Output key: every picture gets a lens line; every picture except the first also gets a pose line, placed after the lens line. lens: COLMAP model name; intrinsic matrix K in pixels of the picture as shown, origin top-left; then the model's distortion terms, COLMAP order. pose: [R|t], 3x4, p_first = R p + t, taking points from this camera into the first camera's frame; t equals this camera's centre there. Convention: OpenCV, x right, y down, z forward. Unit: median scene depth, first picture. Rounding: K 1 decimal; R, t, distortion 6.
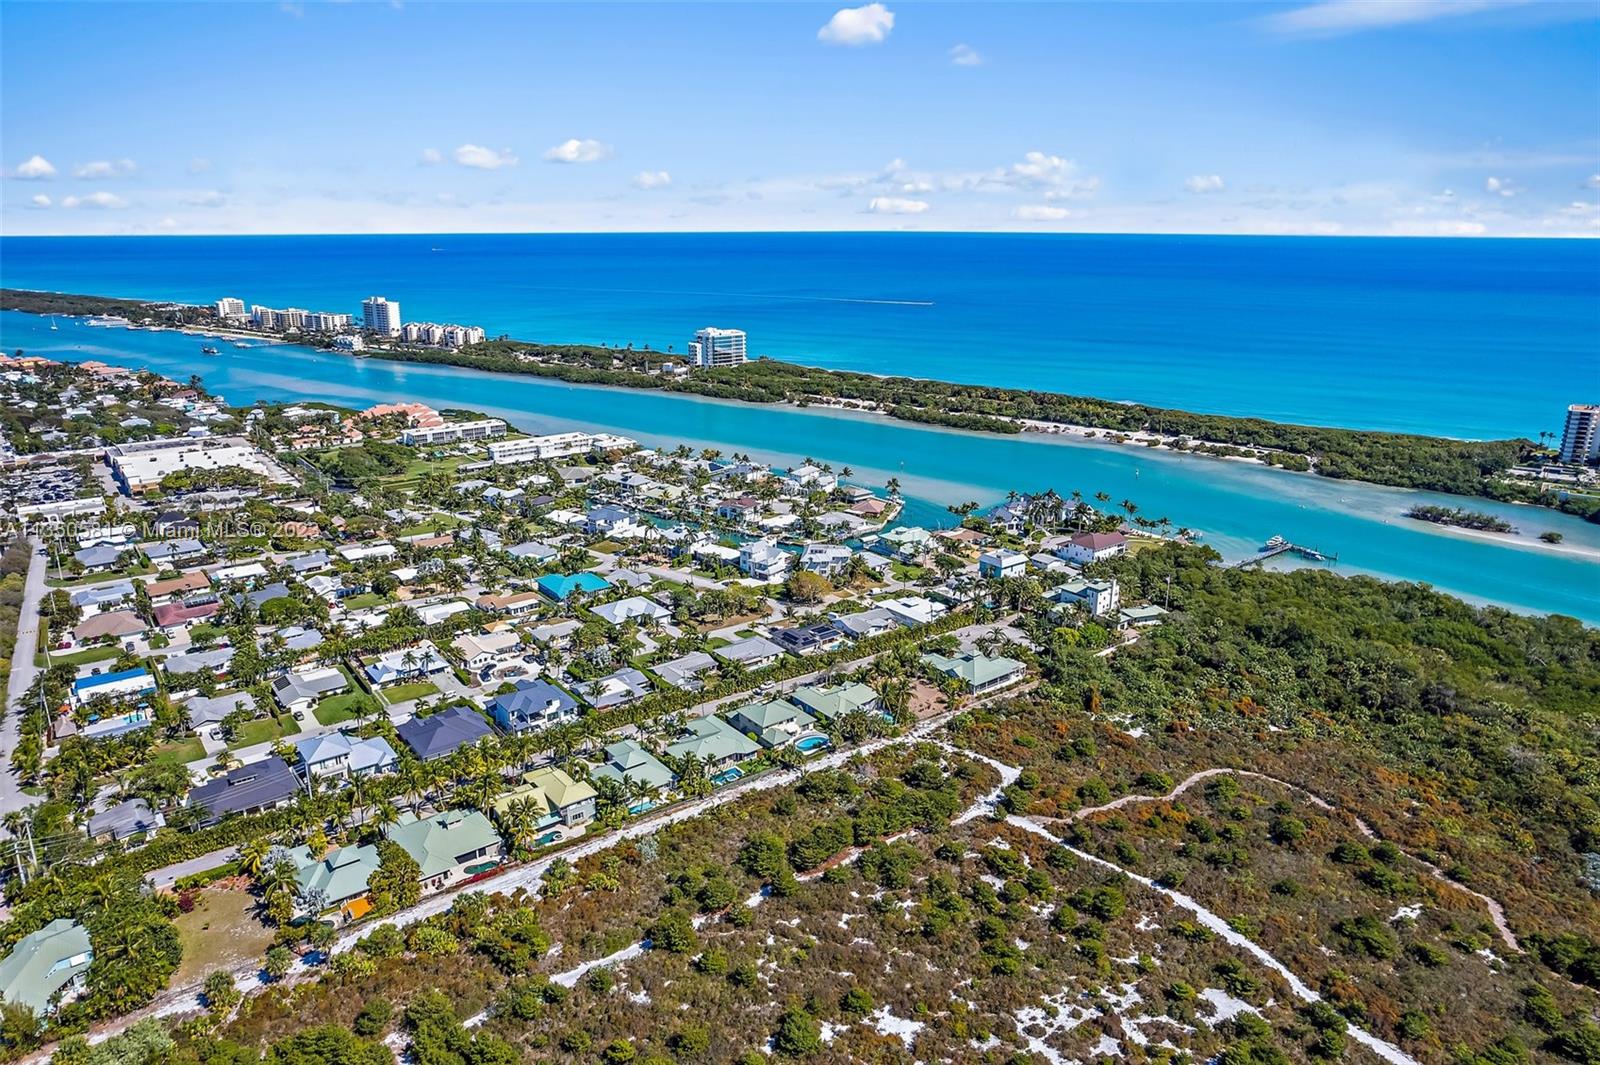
lens RADIAL K [[1053.0, 0, 824.8], [0, 1053.0, 532.9], [0, 0, 1]] dist [-0.032045, 0.000131]
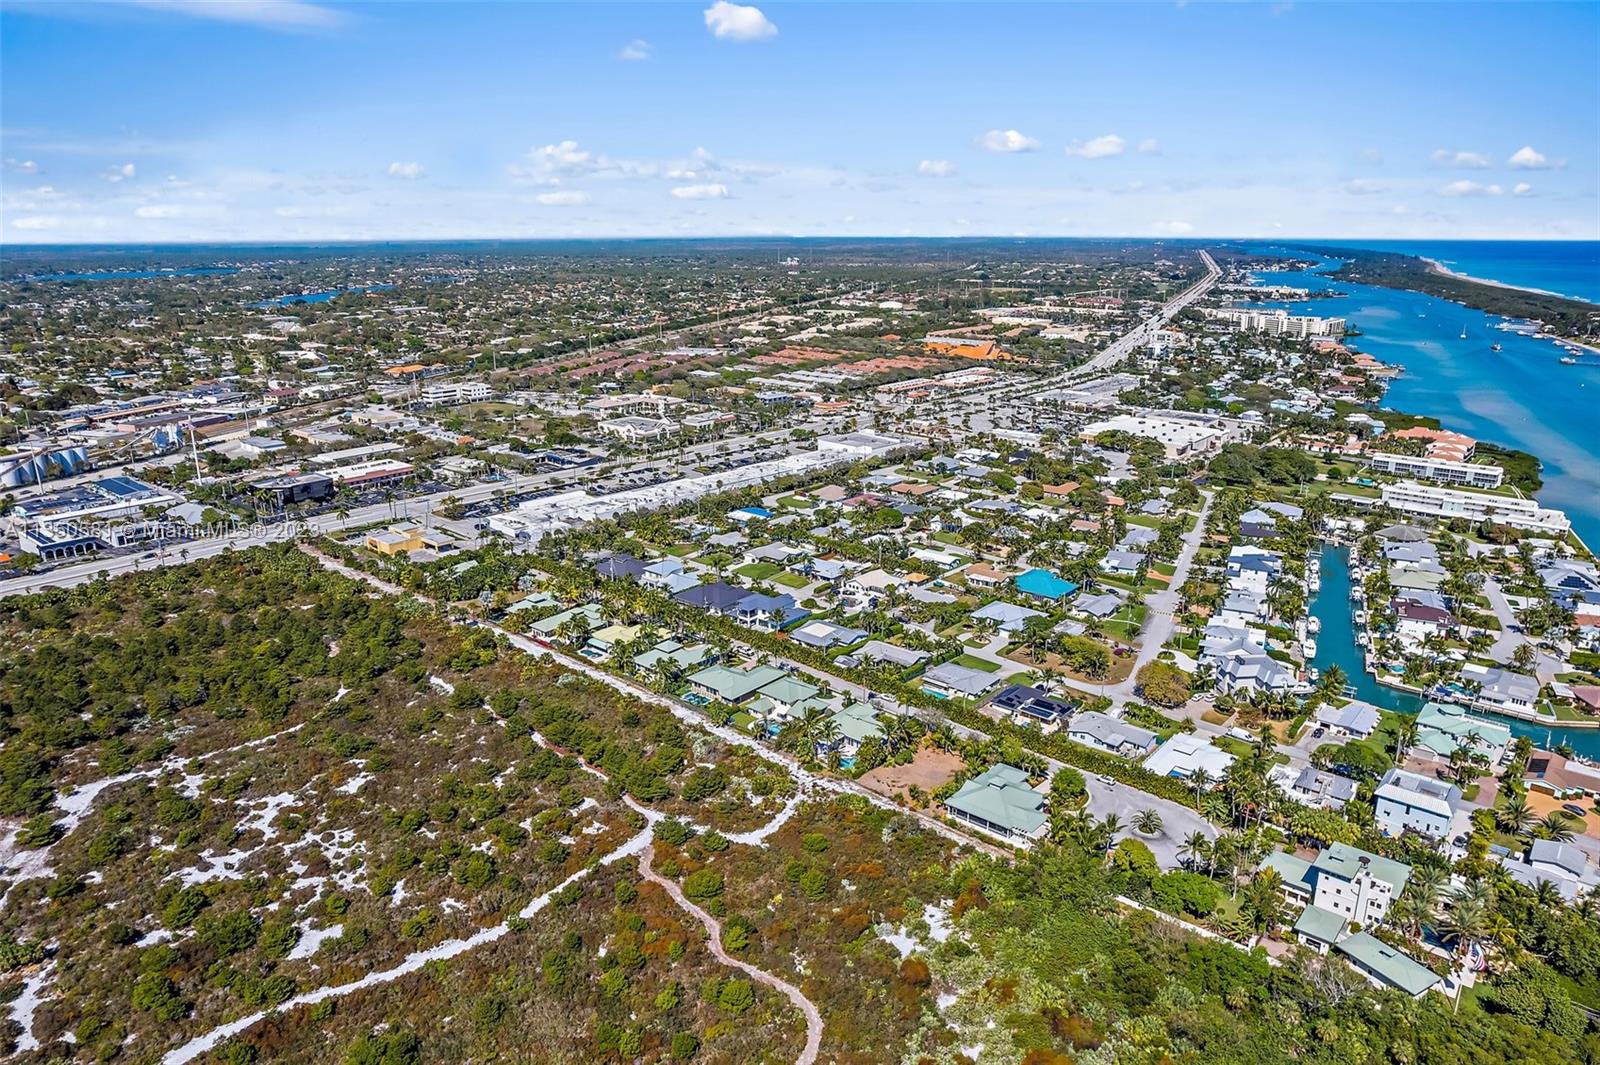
lens RADIAL K [[1053.0, 0, 824.8], [0, 1053.0, 532.9], [0, 0, 1]] dist [-0.032045, 0.000131]
pose [[0.176789, 0.264824, -0.947952, 0.833730], [-0.270548, 0.939098, 0.211894, -0.193498], [0.946335, 0.219006, 0.237670, 0.678910]]
